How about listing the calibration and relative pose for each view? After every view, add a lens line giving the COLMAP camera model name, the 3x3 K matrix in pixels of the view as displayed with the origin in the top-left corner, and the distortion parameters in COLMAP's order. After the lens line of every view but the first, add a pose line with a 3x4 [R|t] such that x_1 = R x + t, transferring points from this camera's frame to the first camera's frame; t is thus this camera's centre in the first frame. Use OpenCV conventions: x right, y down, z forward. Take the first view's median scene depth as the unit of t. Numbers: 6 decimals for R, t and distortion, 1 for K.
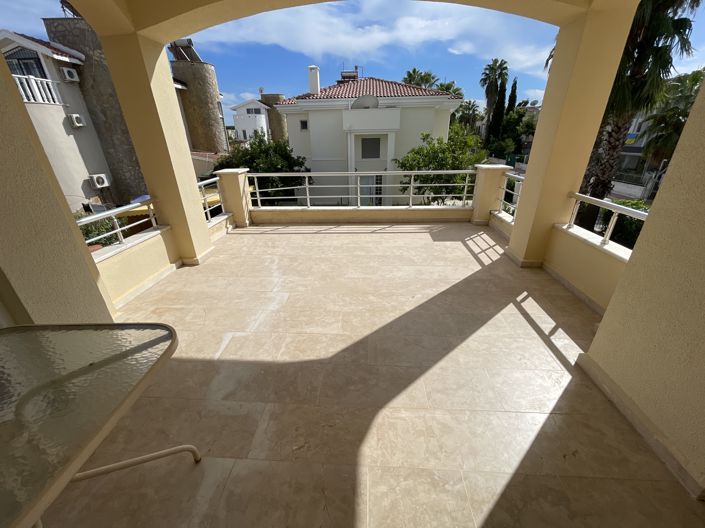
lens RADIAL K [[283.2, 0, 349.2], [0, 283.2, 265.6], [0, 0, 1]] dist [-0.001158, 0.000873]
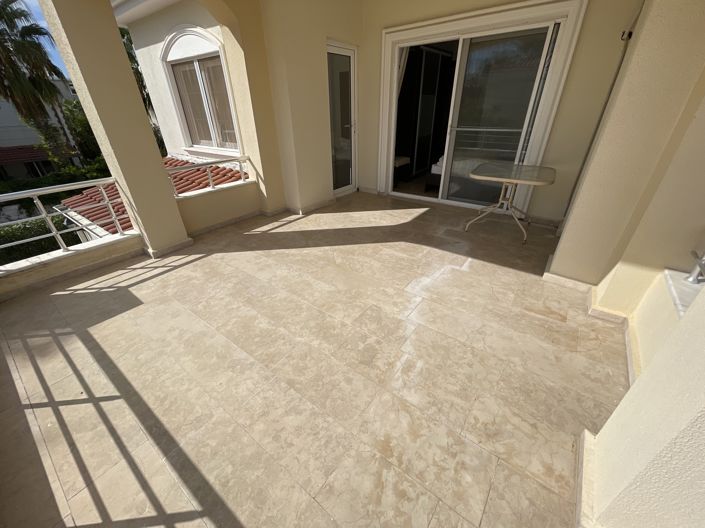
lens RADIAL K [[283.2, 0, 352.3], [0, 283.2, 265.3], [0, 0, 1]] dist [-0.001158, 0.000873]
pose [[-0.838709, -0.235635, 0.490962, -0.386311], [0.262488, 0.614987, 0.743567, -0.516820], [-0.477146, 0.752507, -0.453943, 1.117739]]
